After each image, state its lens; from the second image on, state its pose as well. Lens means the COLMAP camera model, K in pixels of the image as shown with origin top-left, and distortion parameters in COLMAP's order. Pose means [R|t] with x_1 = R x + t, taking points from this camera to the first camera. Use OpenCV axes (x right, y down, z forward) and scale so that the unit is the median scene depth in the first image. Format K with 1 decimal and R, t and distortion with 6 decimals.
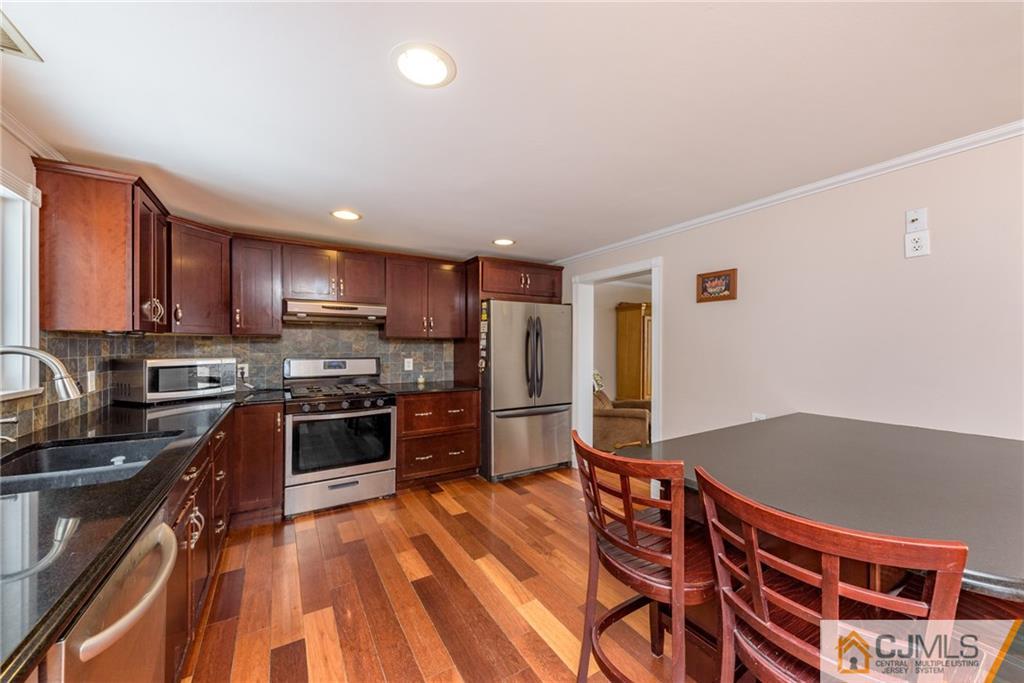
lens RADIAL K [[358.7, 0, 505.7], [0, 358.7, 344.1], [0, 0, 1]] dist [0.010574, -0.001167]
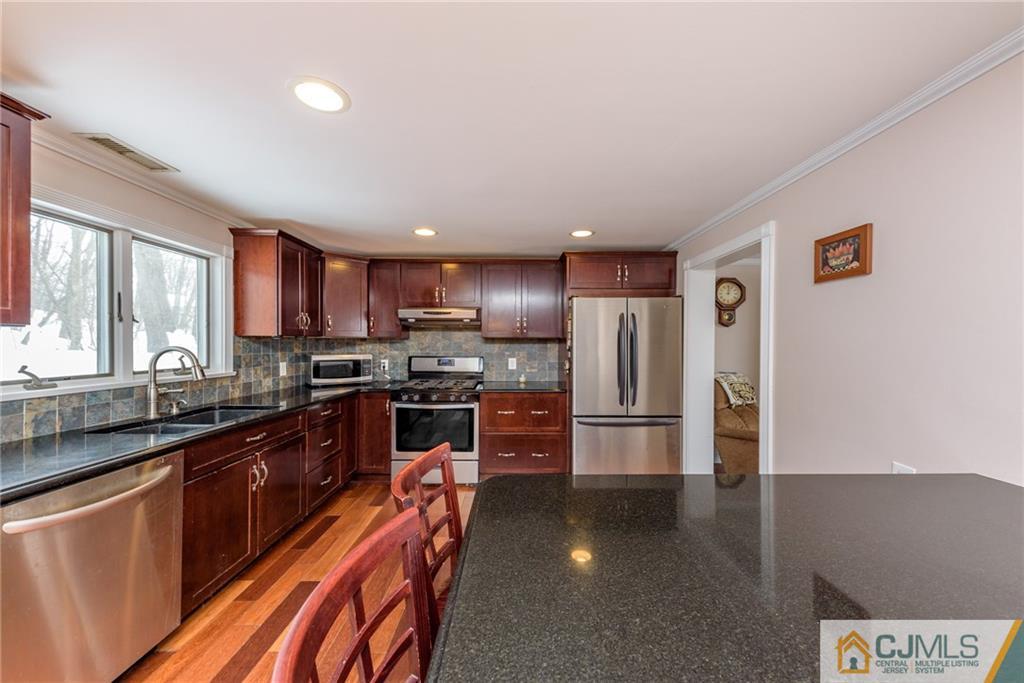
lens RADIAL K [[358.7, 0, 533.3], [0, 358.7, 345.3], [0, 0, 1]] dist [0.010574, -0.001167]
pose [[0.868919, 0.004134, -0.494937, 0.370424], [-0.000809, 0.999976, 0.006931, -0.005391], [0.494954, -0.005622, 0.868901, 0.151405]]
